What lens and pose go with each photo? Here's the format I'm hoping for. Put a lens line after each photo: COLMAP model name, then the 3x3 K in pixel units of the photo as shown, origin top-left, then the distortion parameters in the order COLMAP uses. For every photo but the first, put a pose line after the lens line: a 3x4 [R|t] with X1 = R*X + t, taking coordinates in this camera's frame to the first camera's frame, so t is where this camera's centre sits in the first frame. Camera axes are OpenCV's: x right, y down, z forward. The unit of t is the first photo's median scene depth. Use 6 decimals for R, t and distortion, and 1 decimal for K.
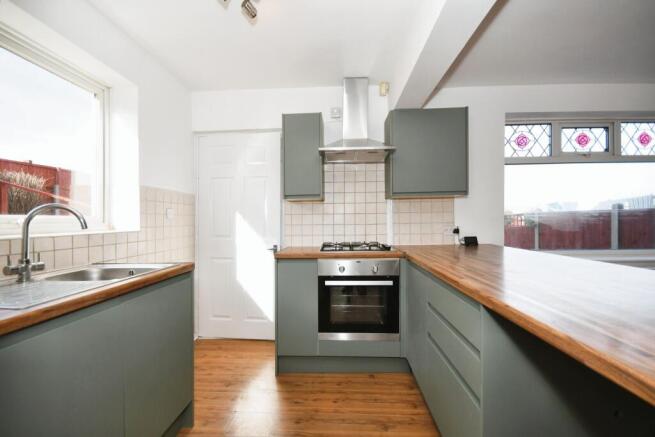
lens RADIAL K [[307.4, 0, 327.5], [0, 307.4, 218.5], [0, 0, 1]] dist [0.017238, -0.019336]
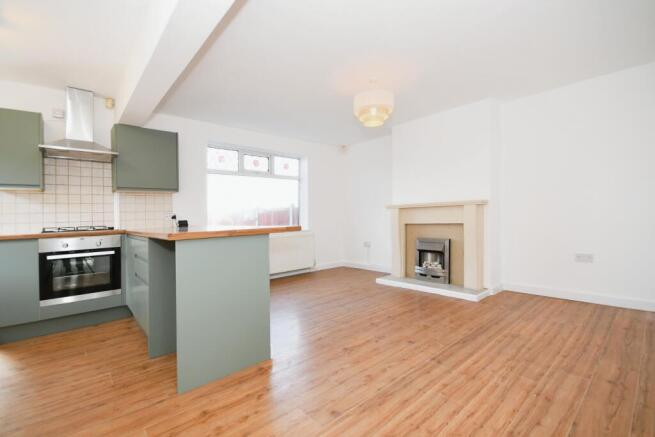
lens RADIAL K [[291.2, 0, 327.6], [0, 291.2, 215.2], [0, 0, 1]] dist [0.013620, -0.015657]
pose [[0.718539, -0.006815, 0.695454, -0.006777], [0.016907, 0.999828, -0.007671, 0.053428], [-0.695282, 0.017270, 0.718530, -0.452144]]
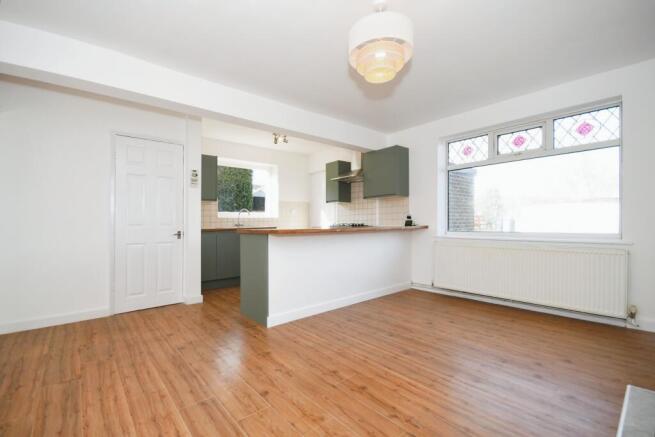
lens RADIAL K [[291.2, 0, 327.6], [0, 291.2, 215.2], [0, 0, 1]] dist [0.013620, -0.015657]
pose [[0.688743, -0.016154, -0.724825, 1.212313], [0.010441, 0.999869, -0.012363, 0.042832], [0.724930, 0.000947, 0.688822, -0.352506]]
